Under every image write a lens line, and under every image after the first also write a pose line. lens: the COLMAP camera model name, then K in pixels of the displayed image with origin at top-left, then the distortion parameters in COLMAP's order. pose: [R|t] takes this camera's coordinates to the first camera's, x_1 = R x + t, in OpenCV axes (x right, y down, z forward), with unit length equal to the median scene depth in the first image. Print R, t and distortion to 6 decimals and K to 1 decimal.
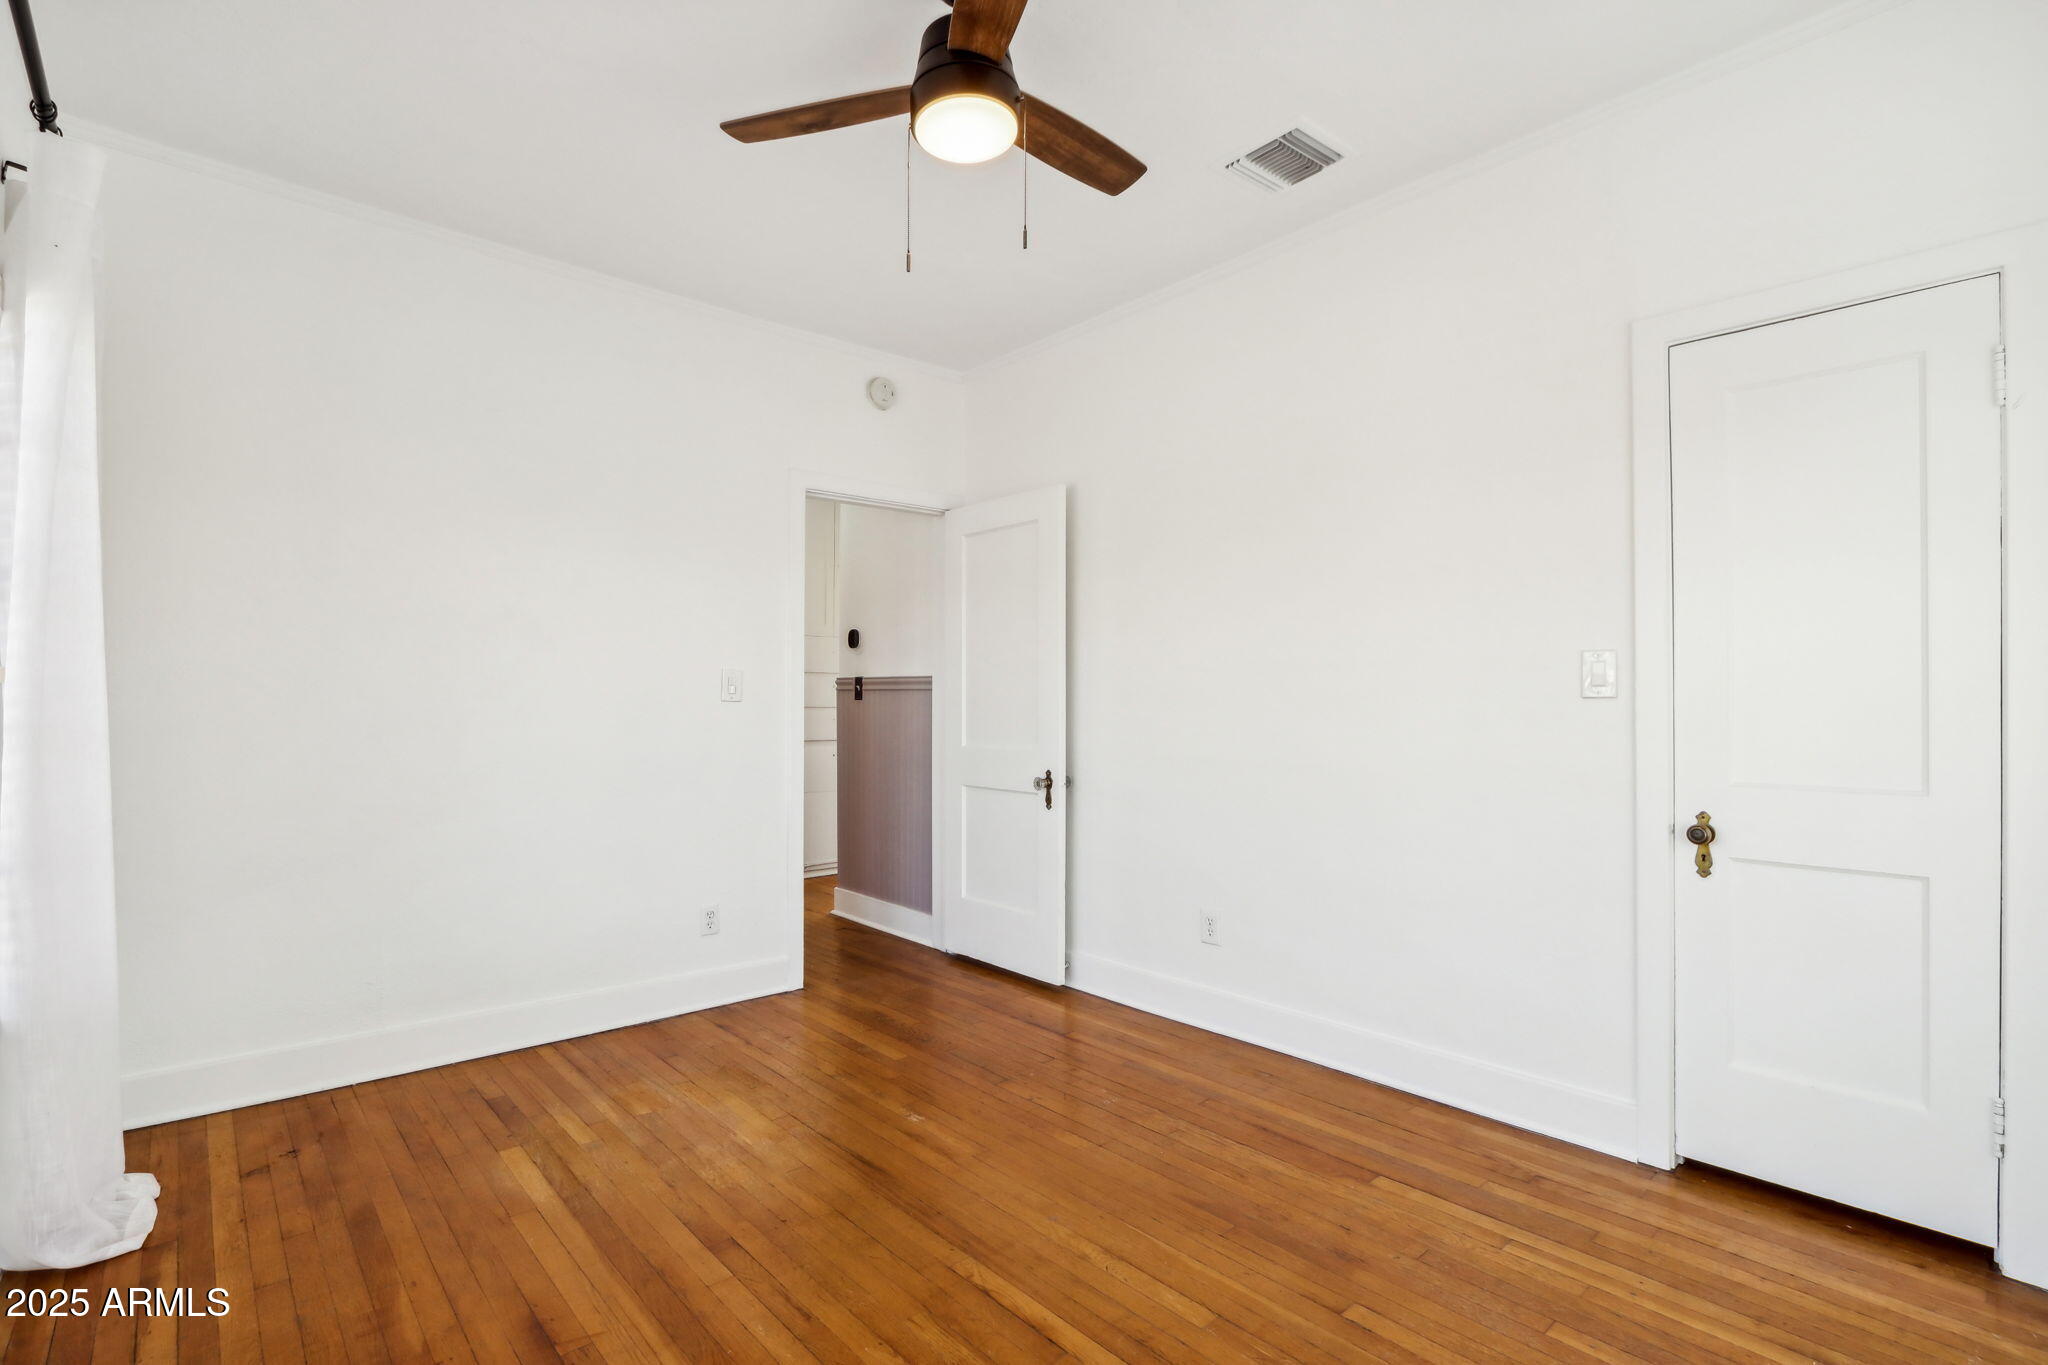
lens RADIAL K [[964.1, 0, 996.3], [0, 964.1, 692.1], [0, 0, 1]] dist [-0.006122, 0.000890]
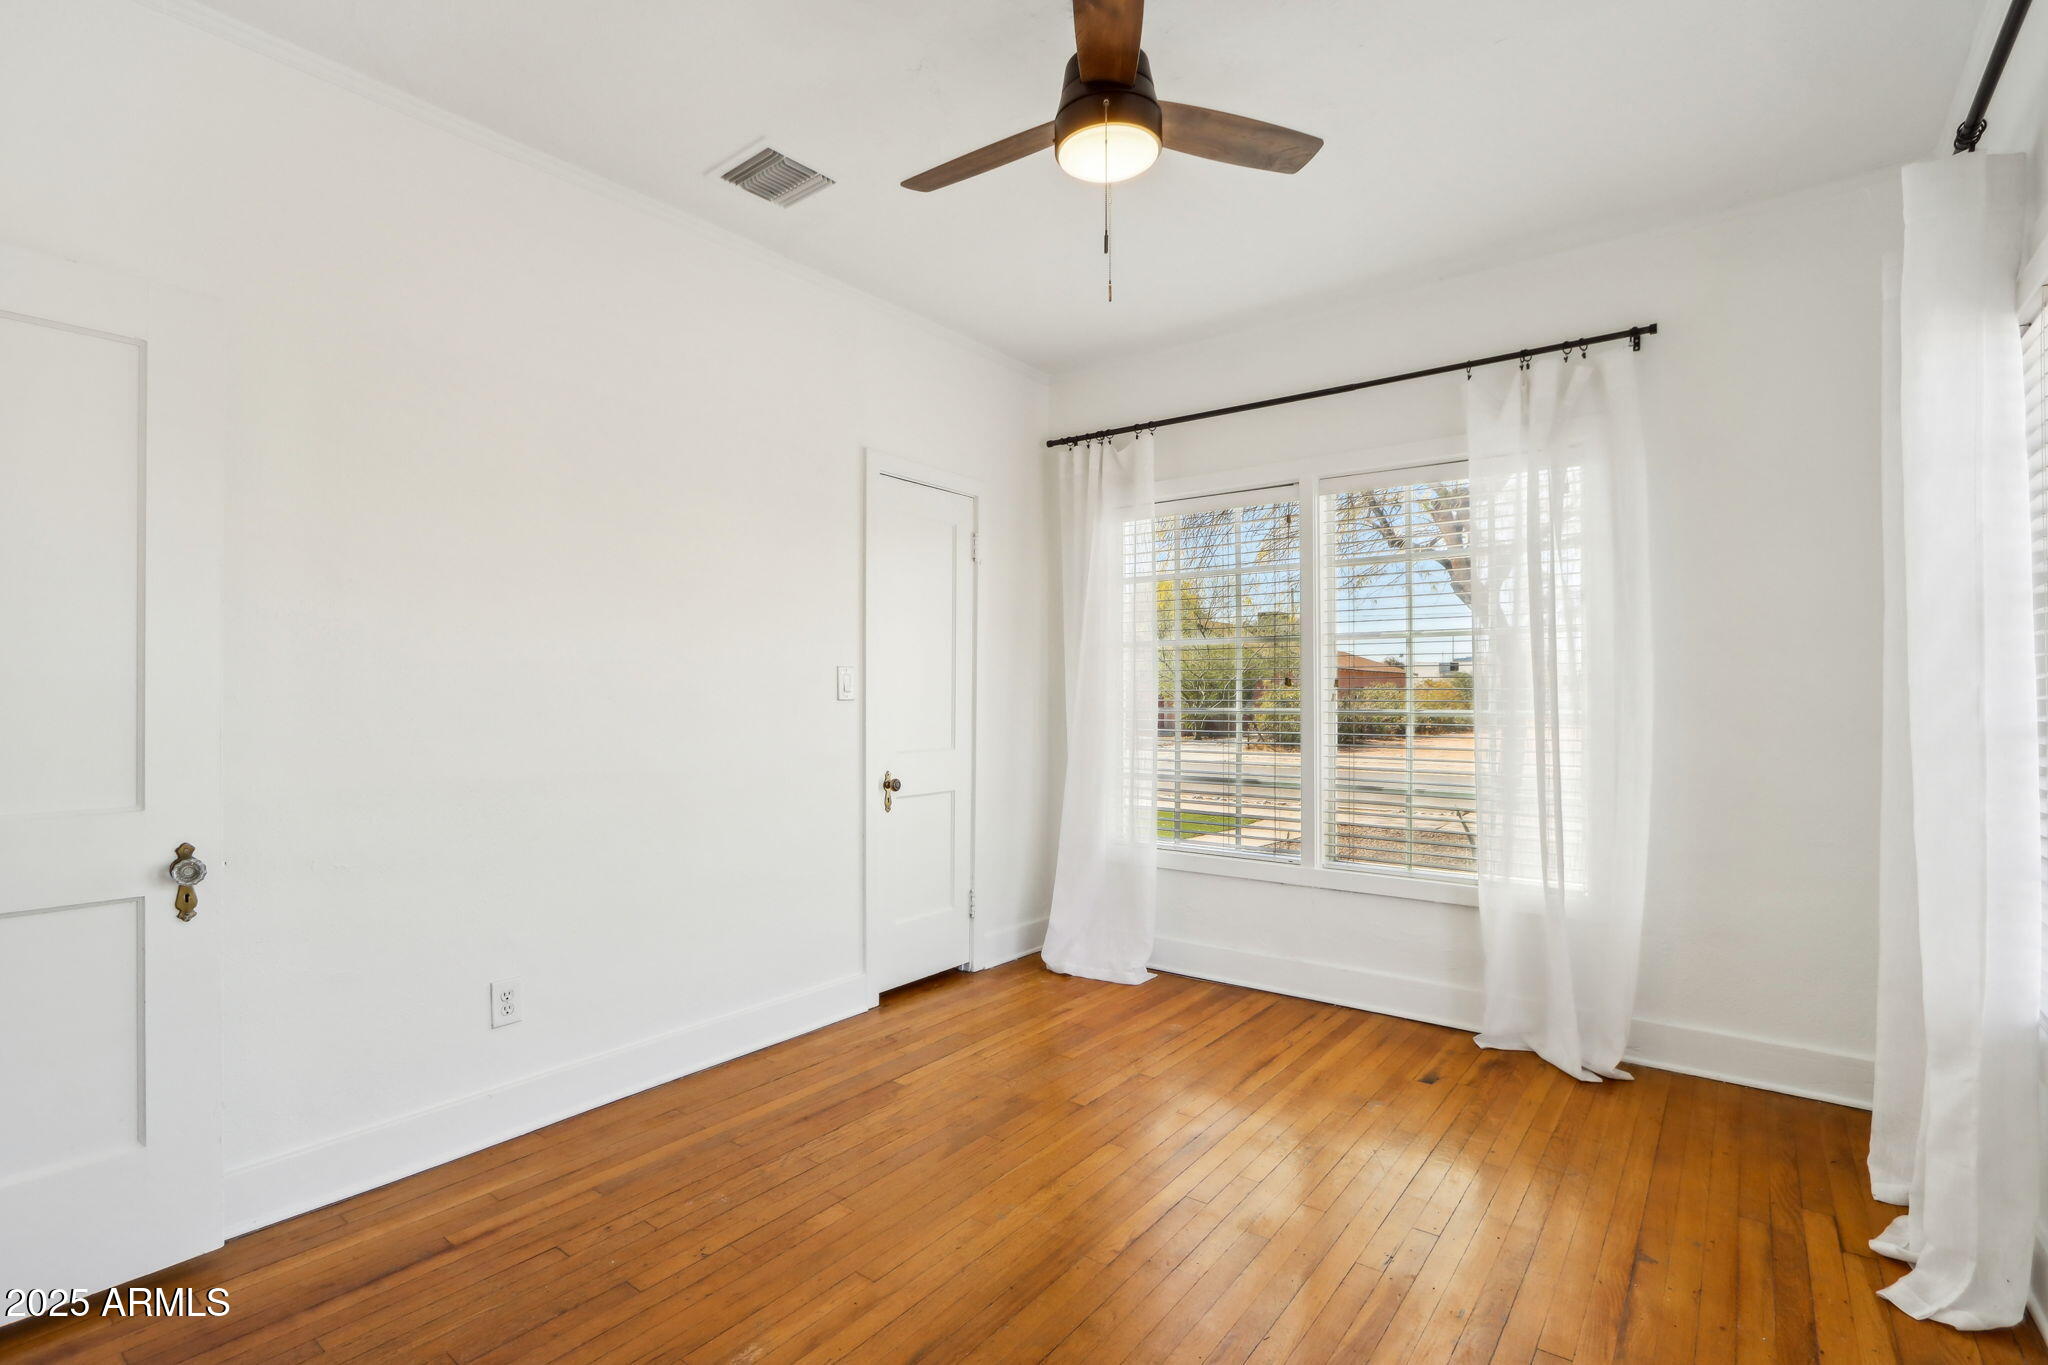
lens RADIAL K [[964.1, 0, 996.3], [0, 964.1, 692.1], [0, 0, 1]] dist [-0.006122, 0.000890]
pose [[-0.191674, 0.007829, 0.981427, -0.863981], [-0.004230, 0.999952, -0.008803, 0.005359], [-0.981450, -0.005839, -0.191631, 1.109320]]
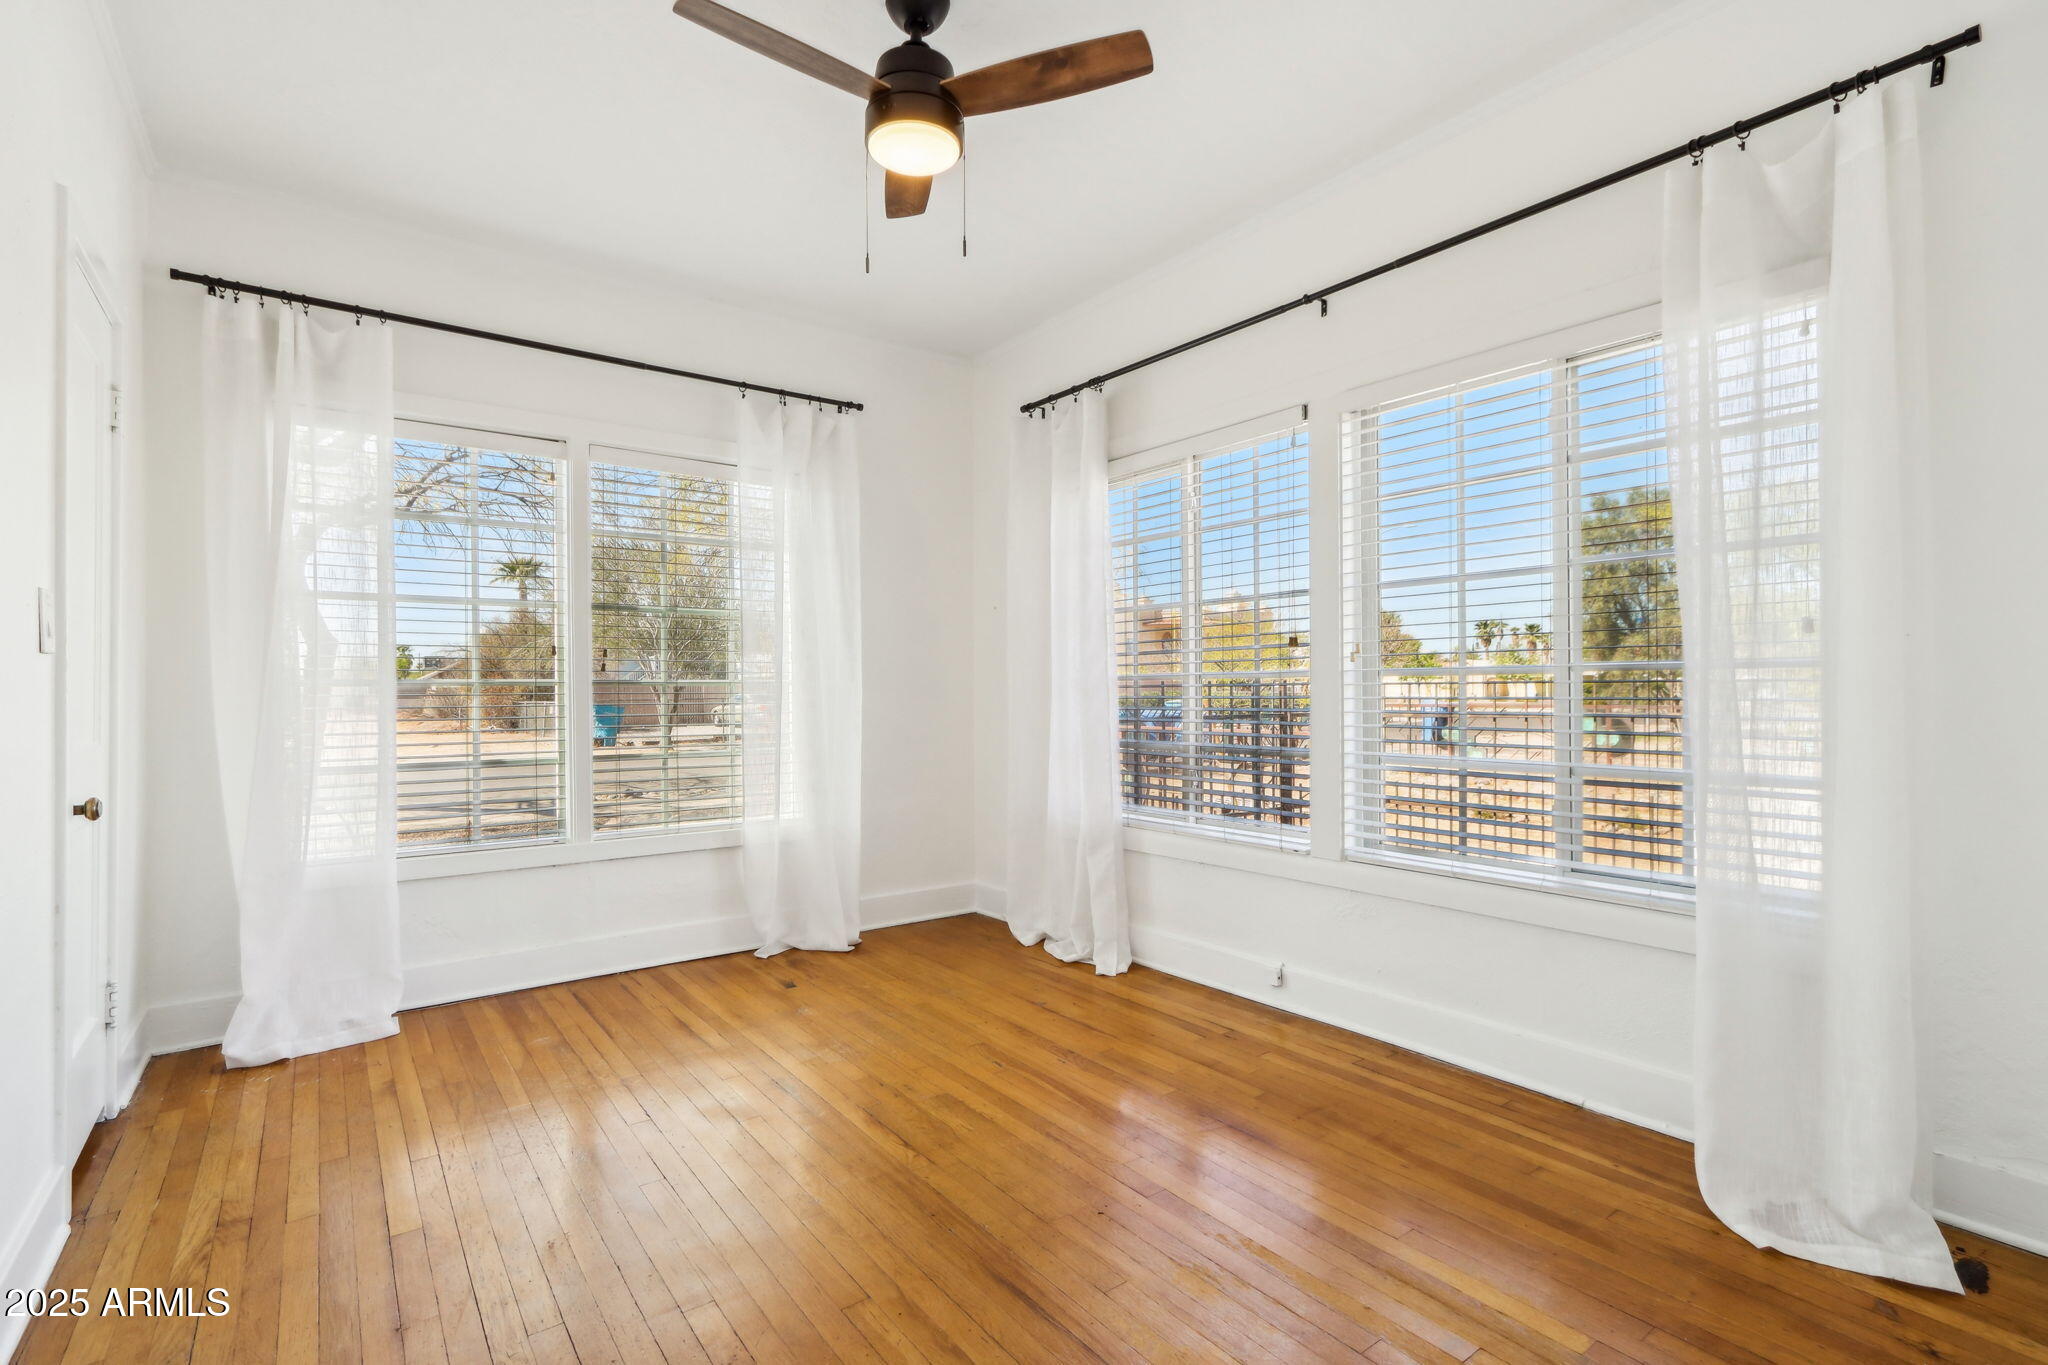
lens RADIAL K [[945.9, 0, 1021.7], [0, 945.9, 689.1], [0, 0, 1]] dist [0.001145, 0.000492]
pose [[-0.997244, 0.009557, 0.073572, -0.201507], [0.009379, 0.999952, -0.002773, 0.044221], [-0.073595, -0.002076, -0.997286, 1.764827]]
